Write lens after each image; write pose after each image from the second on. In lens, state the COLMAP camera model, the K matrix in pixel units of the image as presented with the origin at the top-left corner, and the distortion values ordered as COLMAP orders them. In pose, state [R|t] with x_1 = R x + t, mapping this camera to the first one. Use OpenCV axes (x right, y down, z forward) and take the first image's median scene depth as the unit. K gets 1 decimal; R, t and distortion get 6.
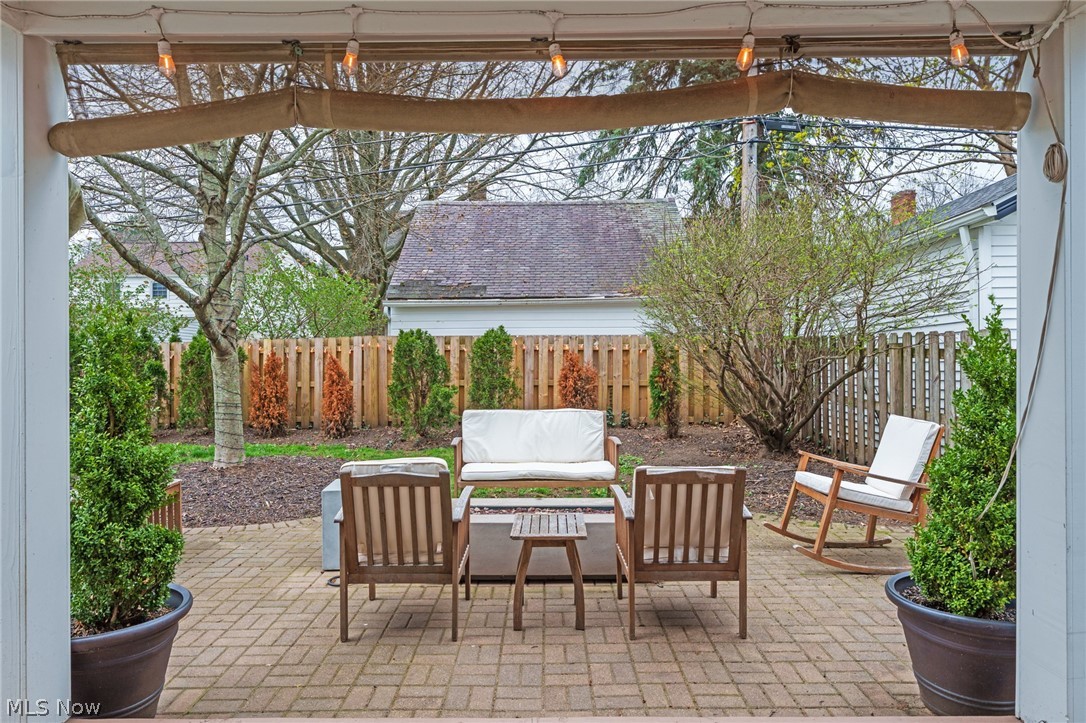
lens RADIAL K [[680.7, 0, 543.0], [0, 680.7, 361.5], [0, 0, 1]] dist [0.007153, 0.002002]
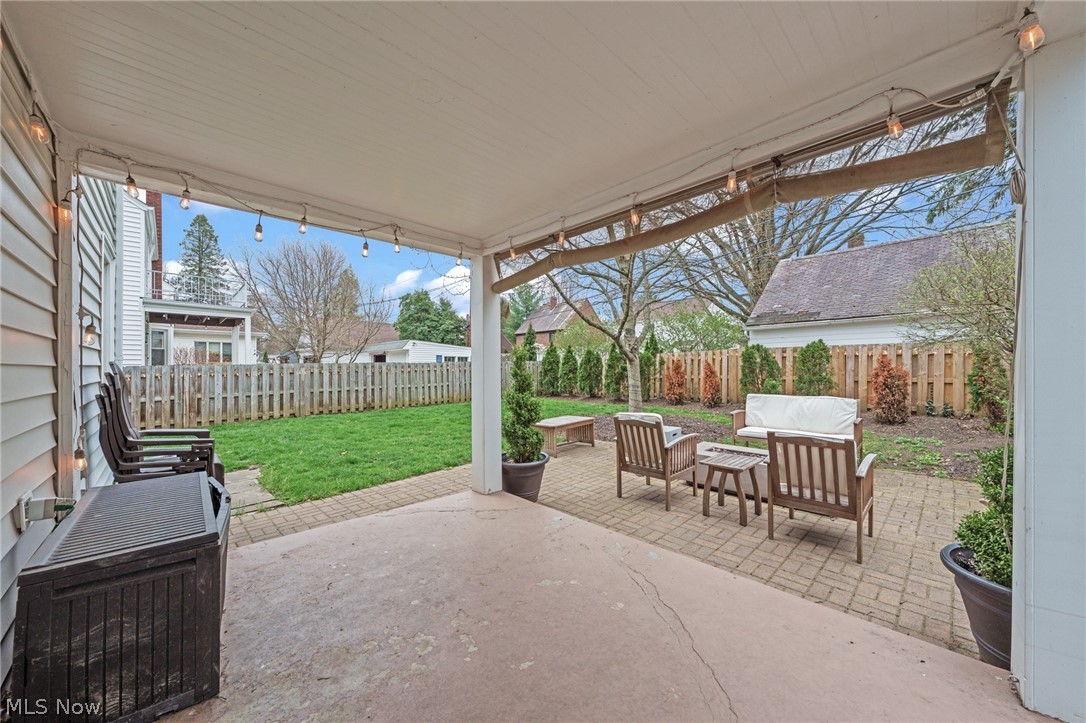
lens RADIAL K [[385.6, 0, 543.8], [0, 385.6, 368.5], [0, 0, 1]] dist [-0.001950, -0.000194]
pose [[0.705918, 0.003192, -0.708286, 0.195719], [0.004655, 0.999947, 0.009146, -0.000337], [0.708278, -0.009753, 0.705866, -0.002250]]
